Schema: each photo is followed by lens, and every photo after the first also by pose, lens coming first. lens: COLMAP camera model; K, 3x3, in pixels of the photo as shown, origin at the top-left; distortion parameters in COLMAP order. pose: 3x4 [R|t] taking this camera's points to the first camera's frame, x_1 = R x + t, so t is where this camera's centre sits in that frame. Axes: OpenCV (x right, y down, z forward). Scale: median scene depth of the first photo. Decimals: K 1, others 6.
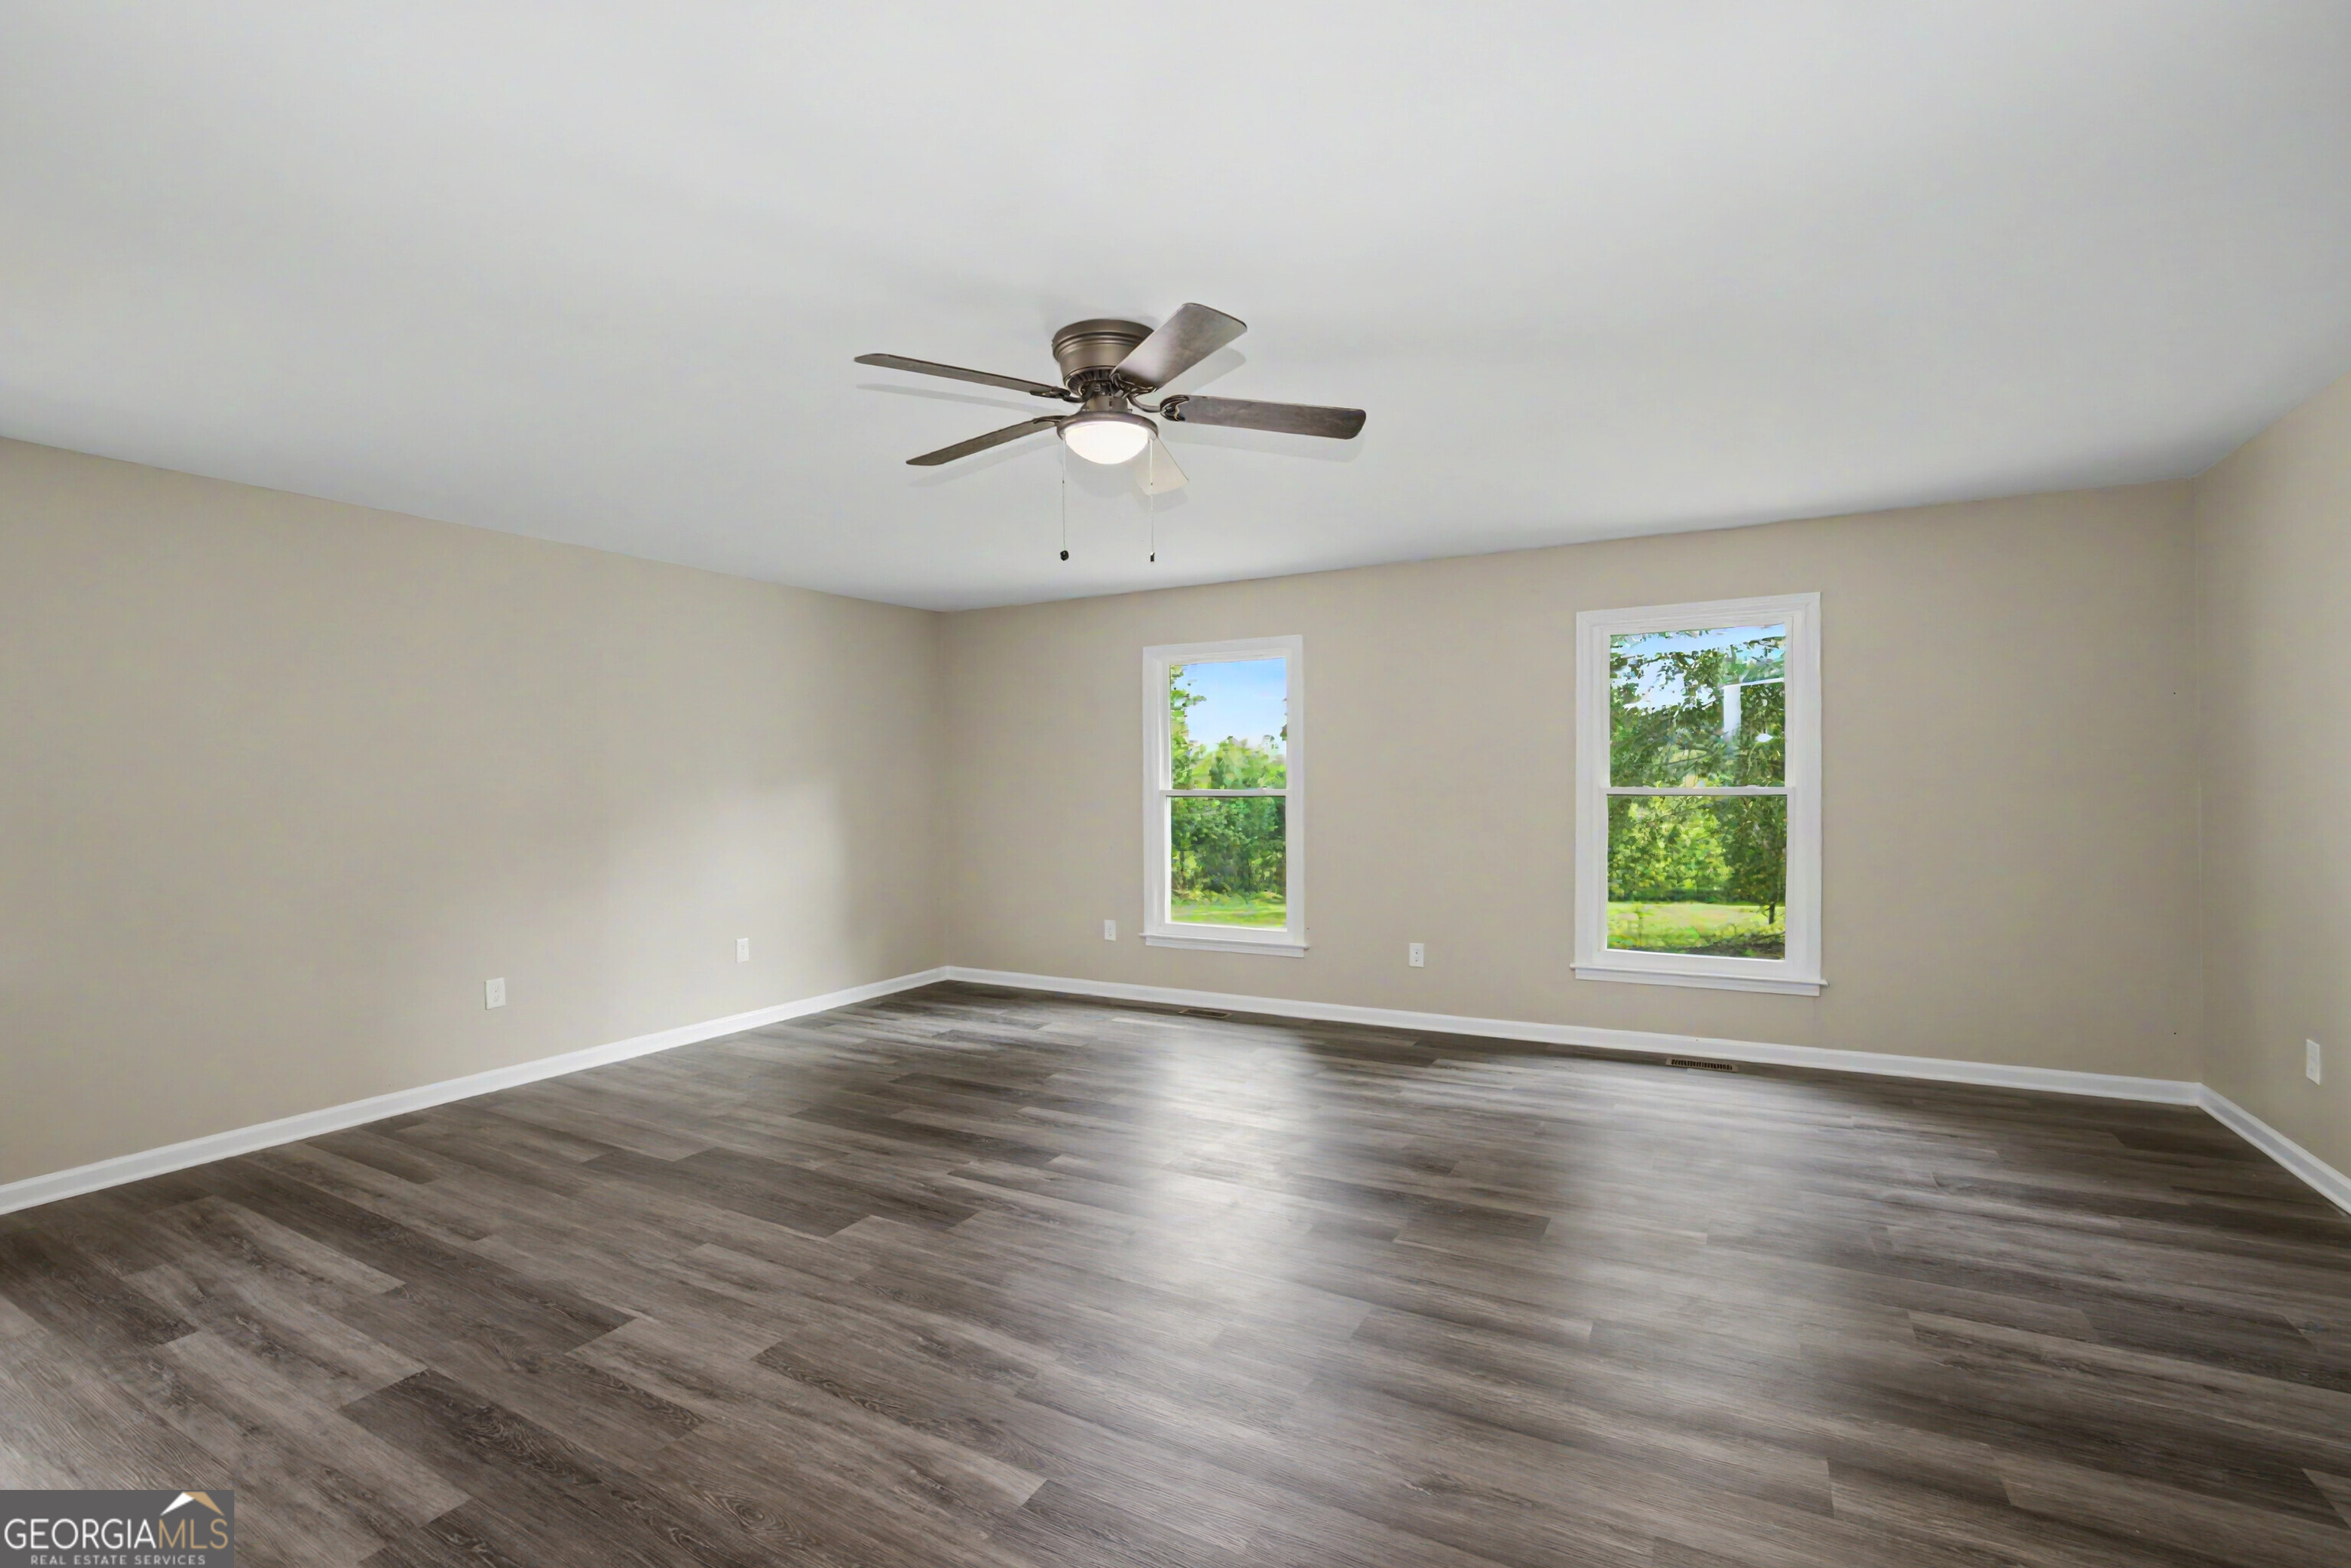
lens RADIAL K [[1074.5, 0, 1154.5], [0, 1074.5, 772.8], [0, 0, 1]] dist [-0.047428, 0.022579]
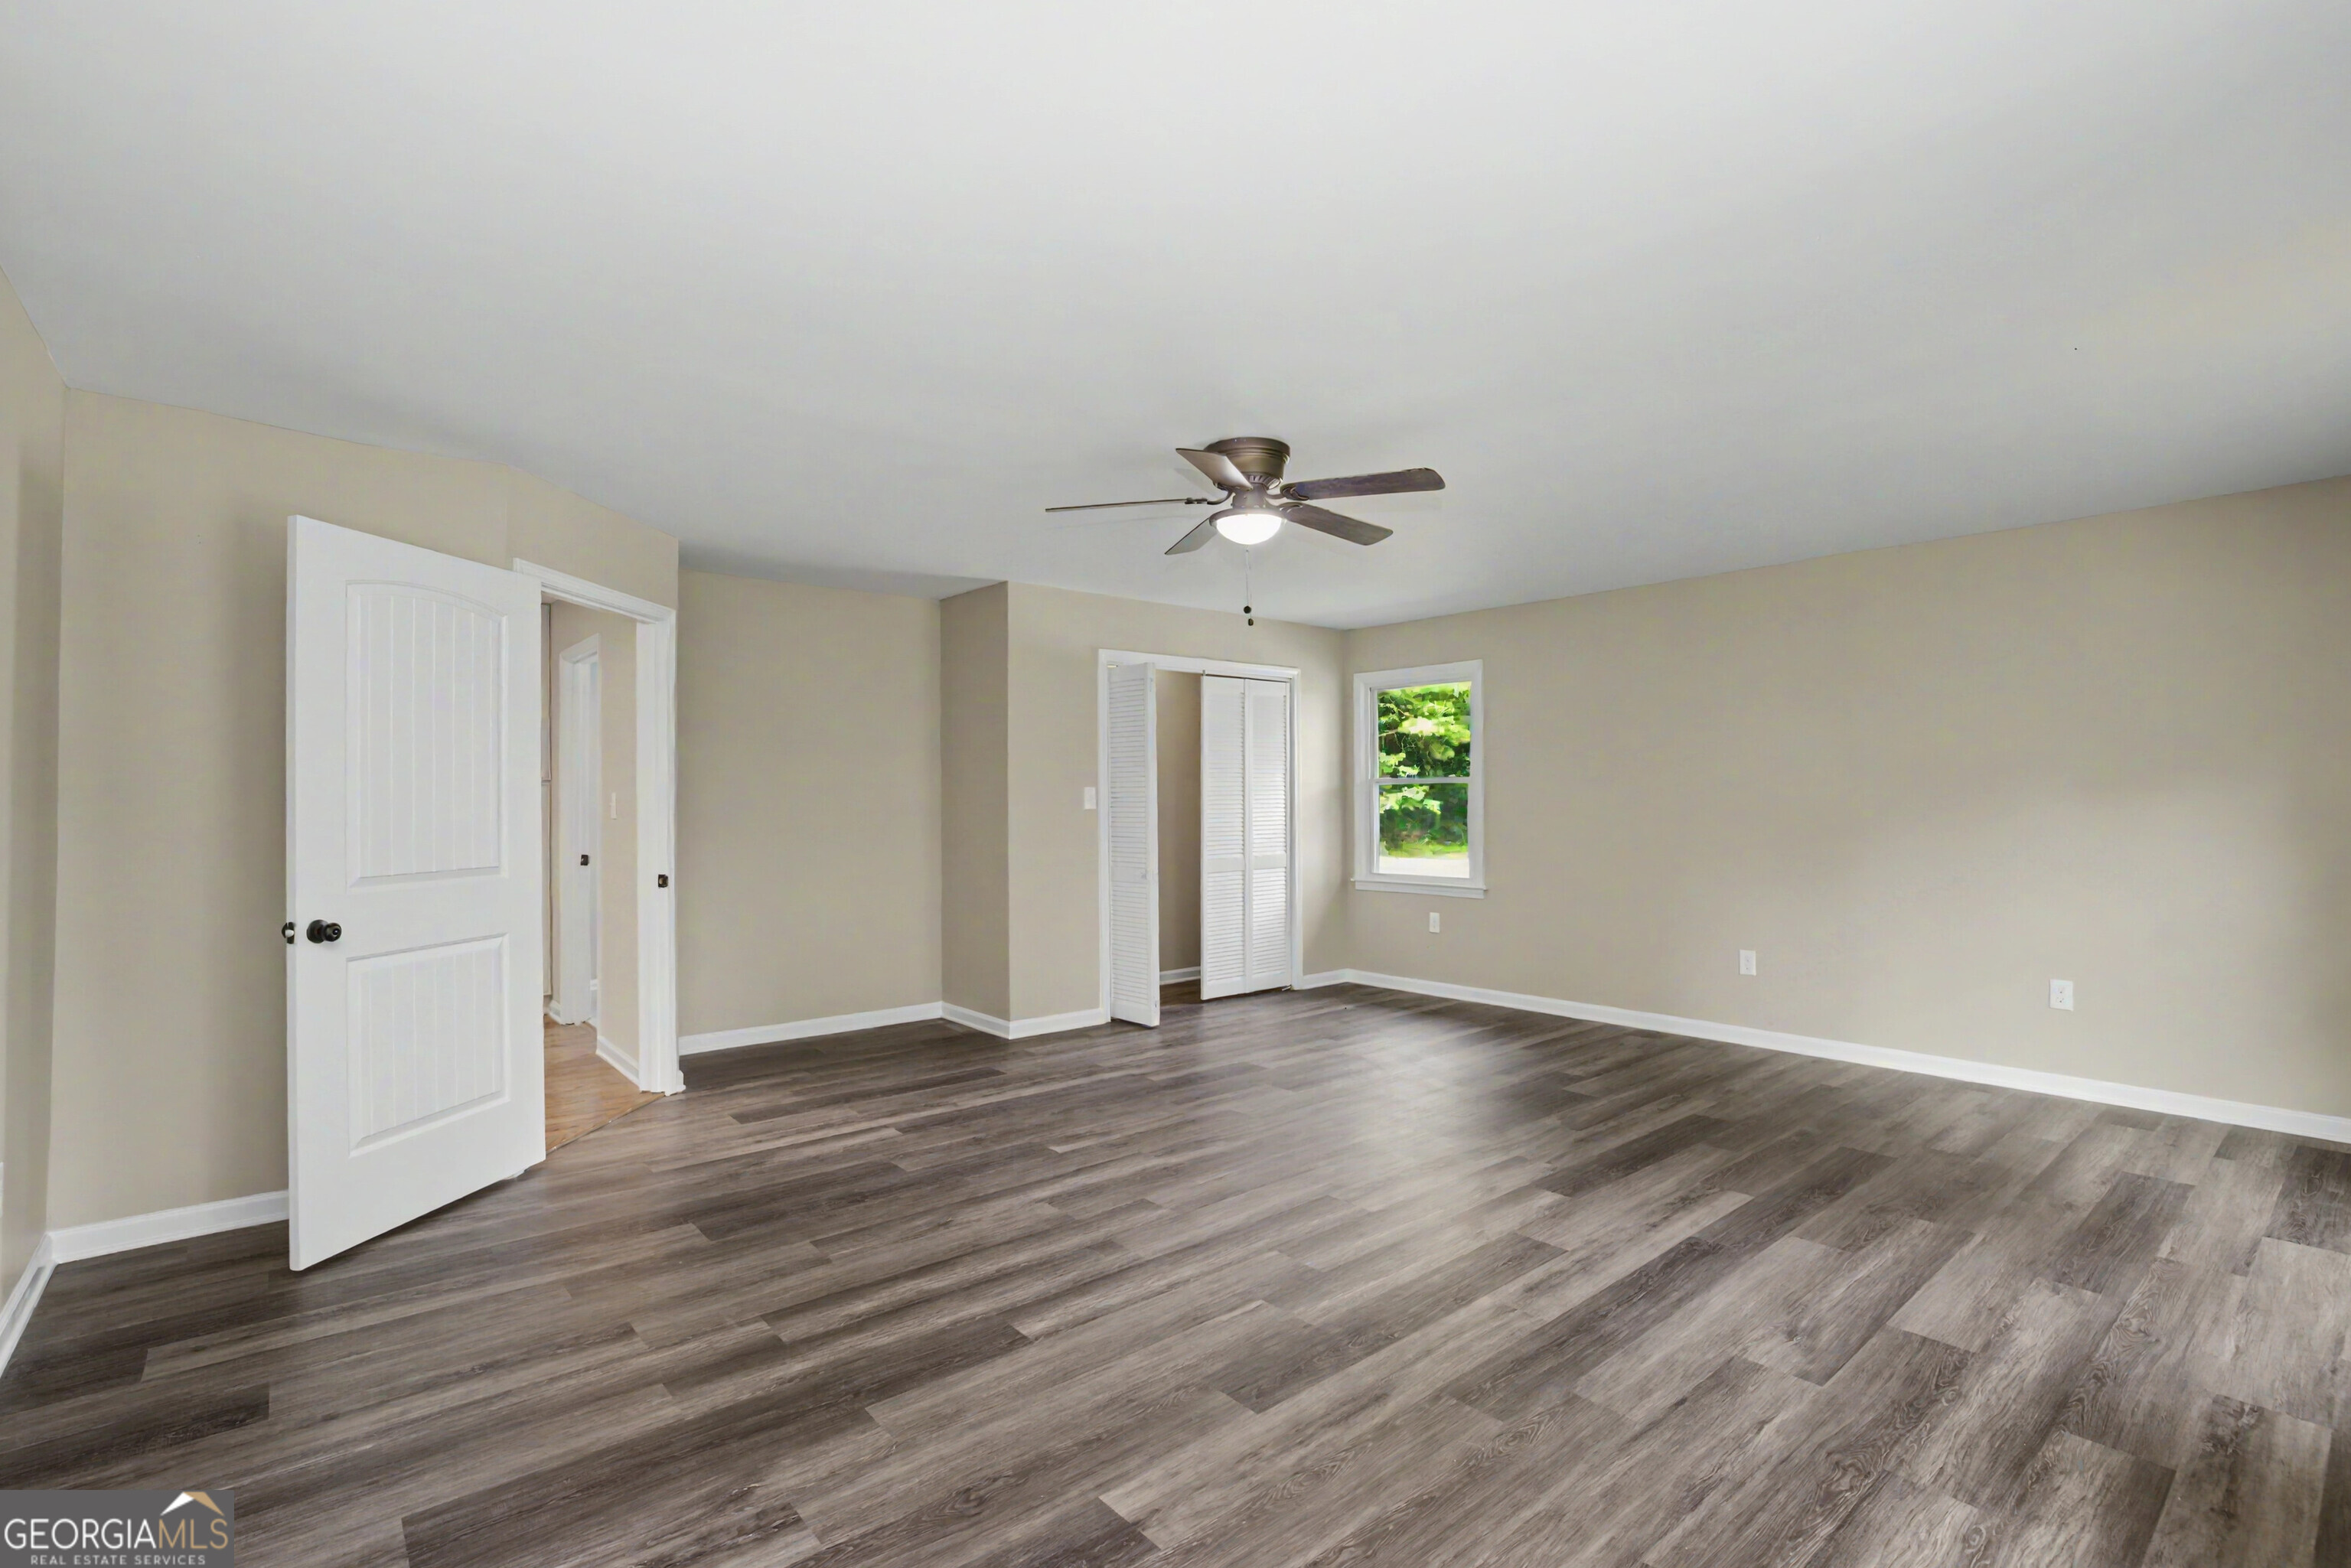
lens RADIAL K [[1074.5, 0, 1154.5], [0, 1074.5, 772.8], [0, 0, 1]] dist [-0.047428, 0.022579]
pose [[-0.363275, -0.006922, -0.931656, 1.041944], [0.014974, 0.999800, -0.013267, 0.001538], [0.931562, -0.018770, -0.363098, 1.180046]]
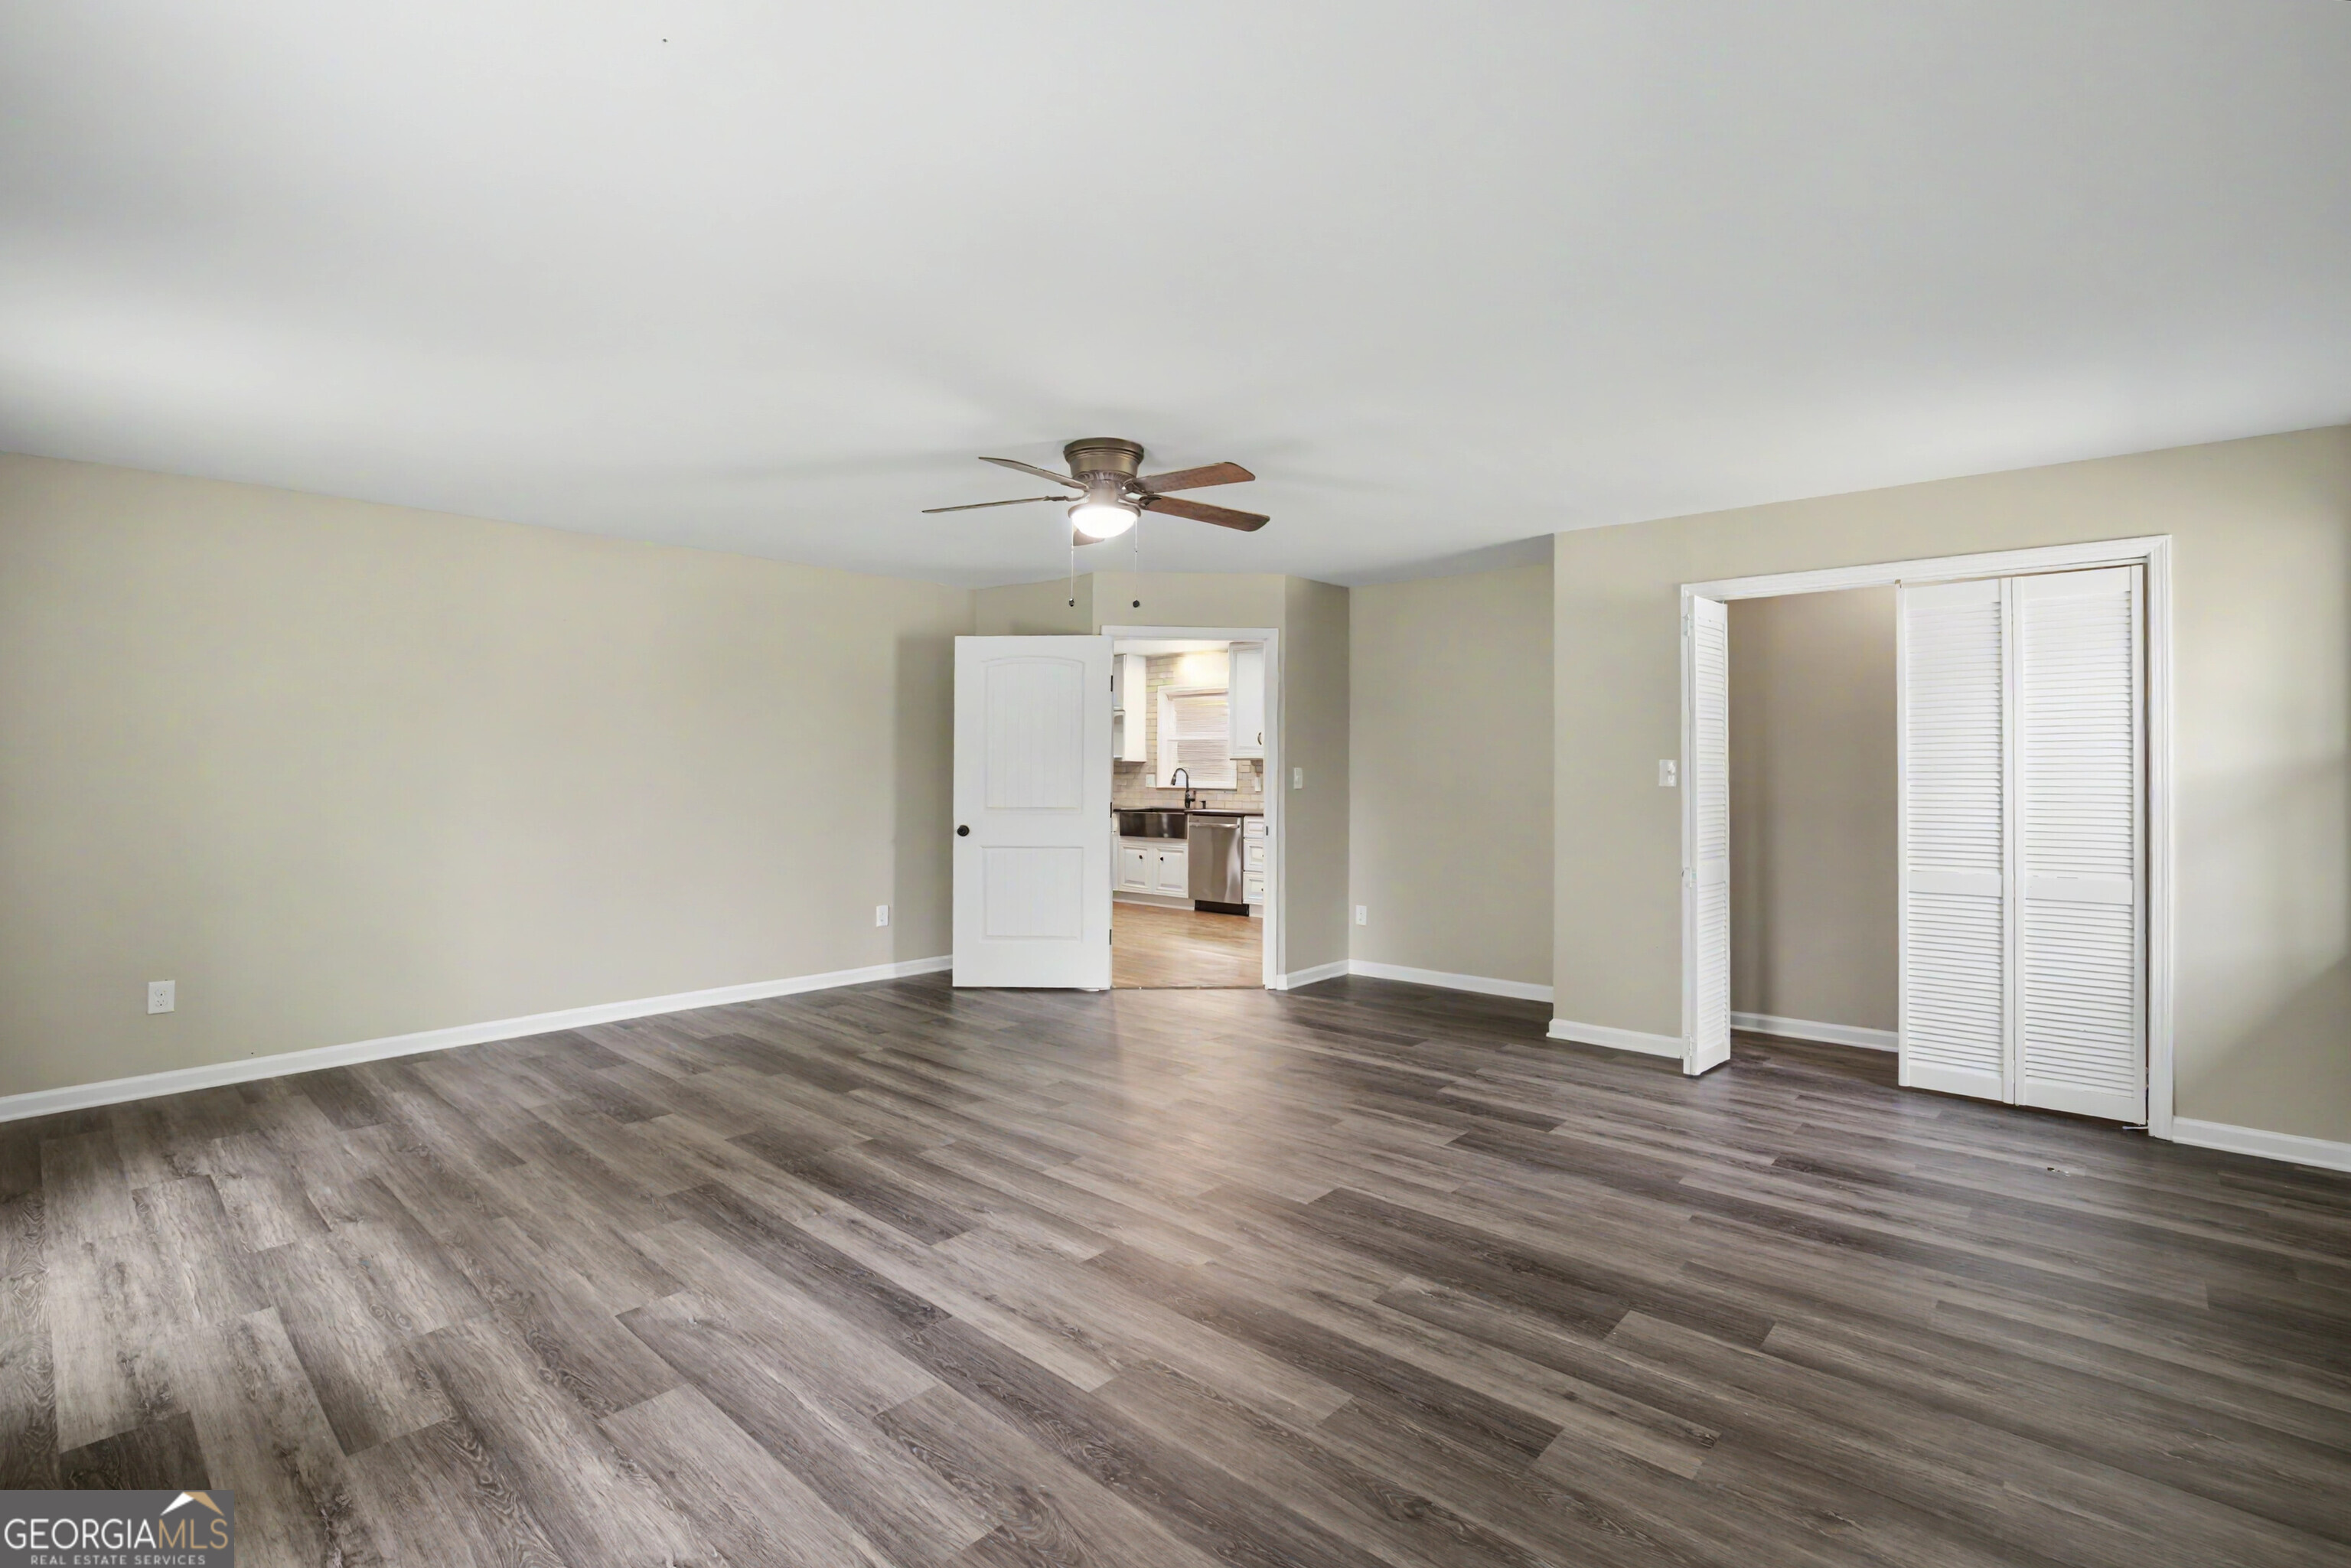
lens RADIAL K [[1055.8, 0, 1175.5], [0, 1055.8, 760.8], [0, 0, 1]] dist [-0.057523, 0.031977]
pose [[-0.977852, 0.011596, 0.208974, -0.360376], [0.008382, 0.999833, -0.016262, 0.021329], [-0.209128, -0.014151, -0.977786, 2.000880]]
